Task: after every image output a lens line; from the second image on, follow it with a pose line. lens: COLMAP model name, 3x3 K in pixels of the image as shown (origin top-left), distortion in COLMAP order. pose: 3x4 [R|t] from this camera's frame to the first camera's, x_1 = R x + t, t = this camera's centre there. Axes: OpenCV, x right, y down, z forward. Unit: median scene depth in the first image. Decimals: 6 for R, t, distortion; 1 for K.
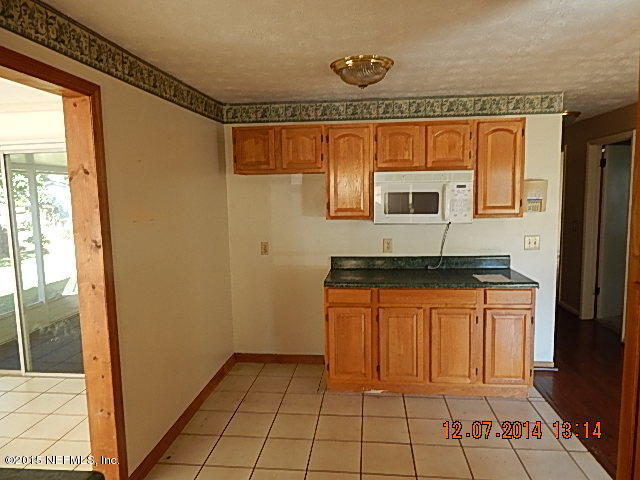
lens RADIAL K [[428.0, 0, 319.8], [0, 428.0, 239.7], [0, 0, 1]] dist [0.006571, 0.000631]
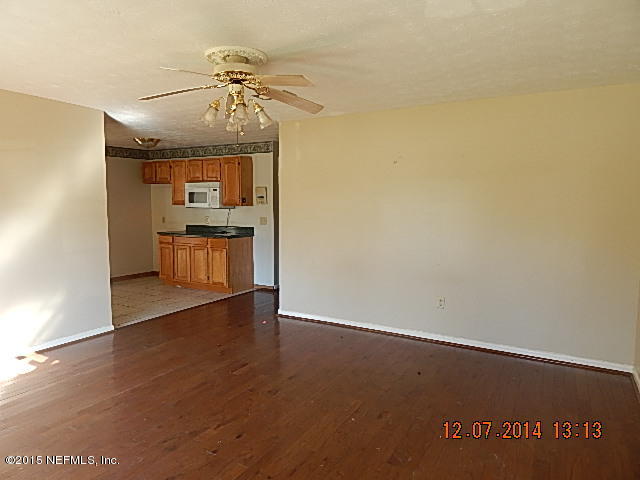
lens RADIAL K [[428.0, 0, 320.5], [0, 428.0, 239.8], [0, 0, 1]] dist [0.006571, 0.000631]
pose [[0.920044, 0.060017, -0.387192, 1.587036], [-0.069875, 0.997490, -0.011421, 0.101845], [0.385535, 0.037563, 0.921928, -0.687414]]
